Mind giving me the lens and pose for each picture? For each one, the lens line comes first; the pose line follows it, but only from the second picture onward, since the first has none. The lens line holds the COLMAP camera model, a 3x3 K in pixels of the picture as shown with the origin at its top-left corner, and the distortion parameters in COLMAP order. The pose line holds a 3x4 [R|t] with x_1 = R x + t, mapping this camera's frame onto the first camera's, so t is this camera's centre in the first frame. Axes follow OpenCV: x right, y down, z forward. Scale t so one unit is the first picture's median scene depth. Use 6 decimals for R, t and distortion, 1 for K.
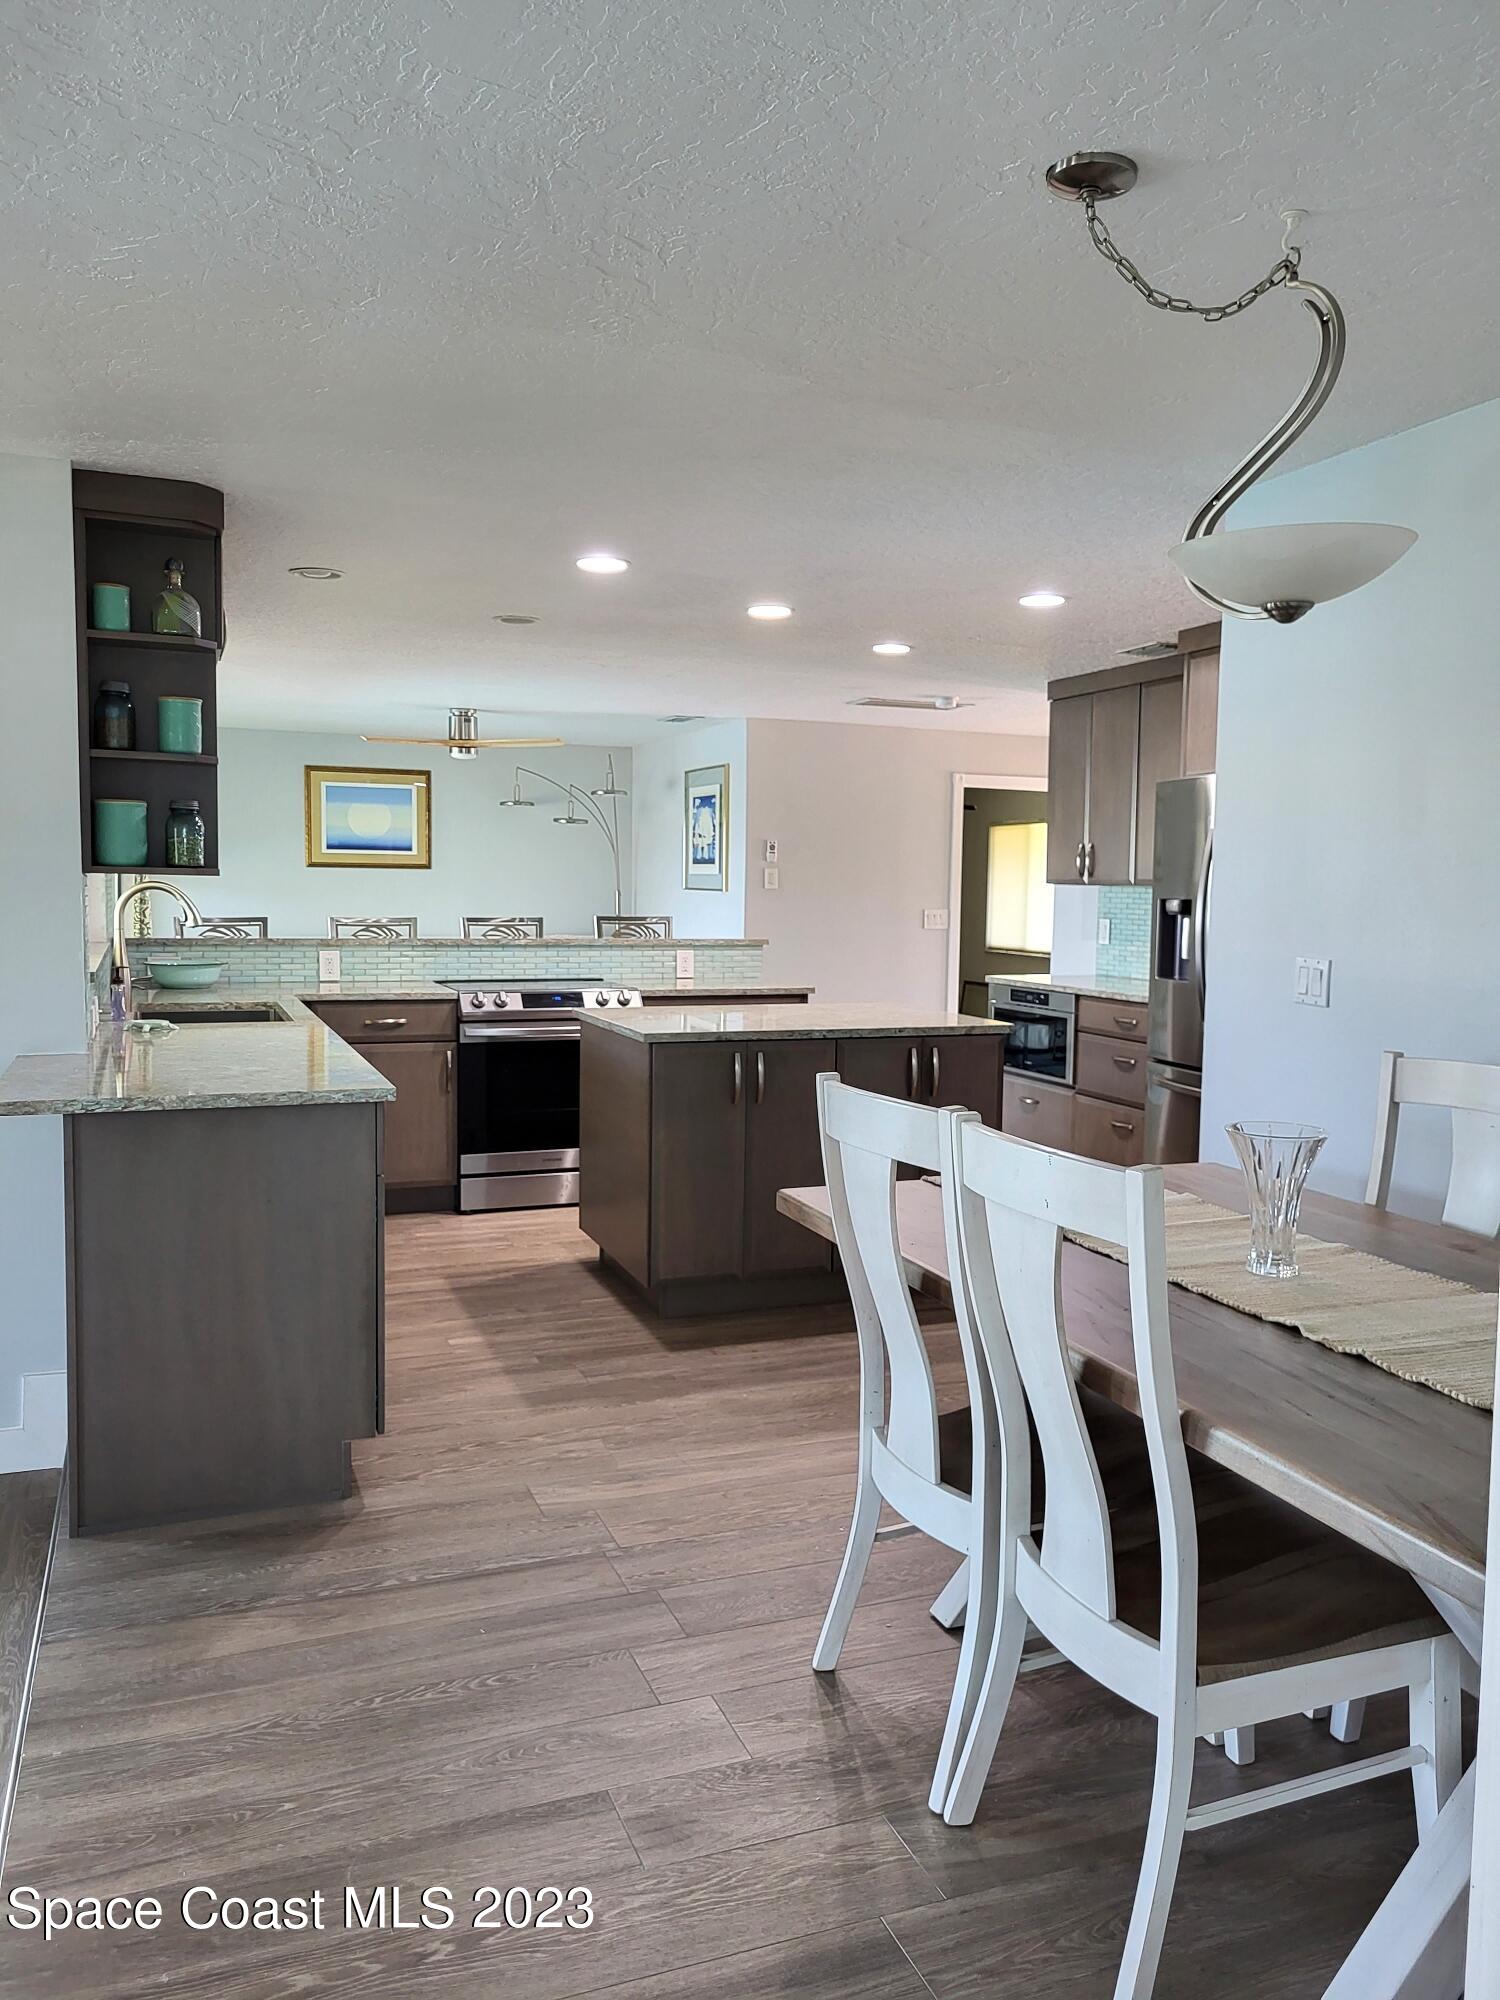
lens RADIAL K [[1510.0, 0, 760.3], [0, 1510.0, 1009.0], [0, 0, 1]] dist [0.035919, -0.018890]
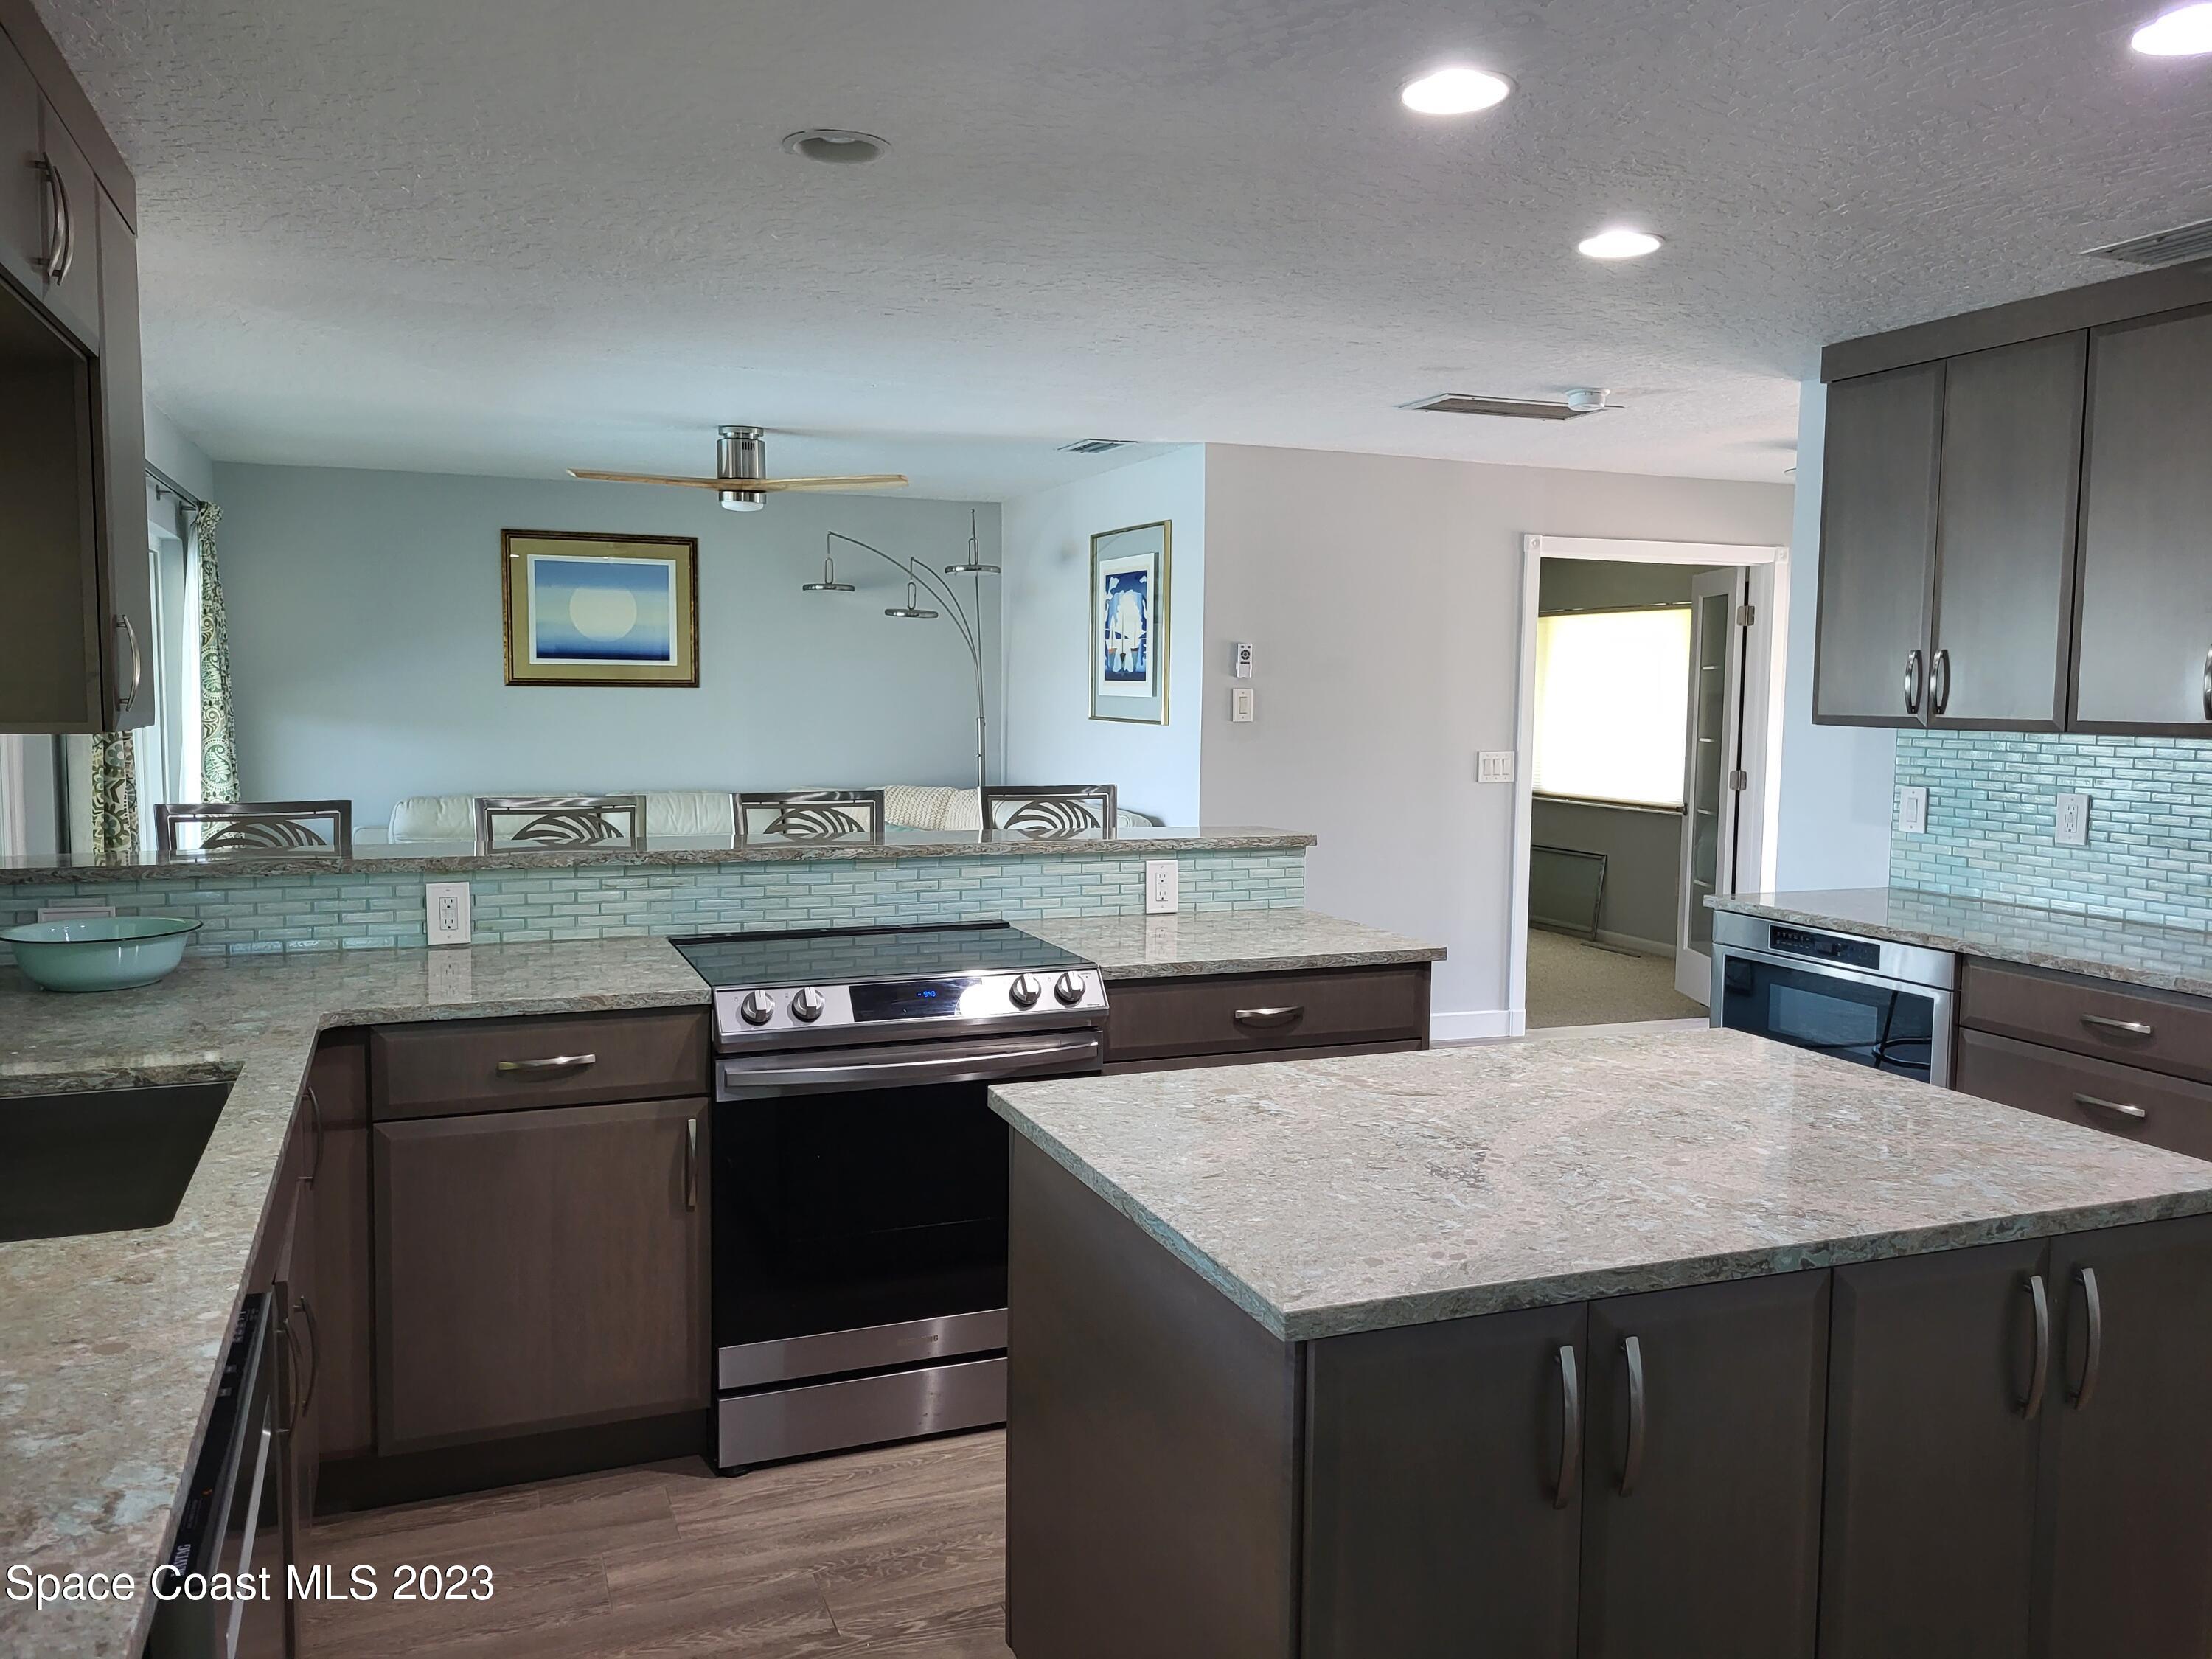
lens RADIAL K [[1670.1, 0, 1096.1], [0, 1670.1, 817.4], [0, 0, 1]] dist [0.035919, -0.018890]
pose [[0.999987, -0.004282, 0.002818, -0.068141], [0.004292, 0.999985, -0.003290, -0.047771], [-0.002804, 0.003302, 0.999991, 0.394779]]
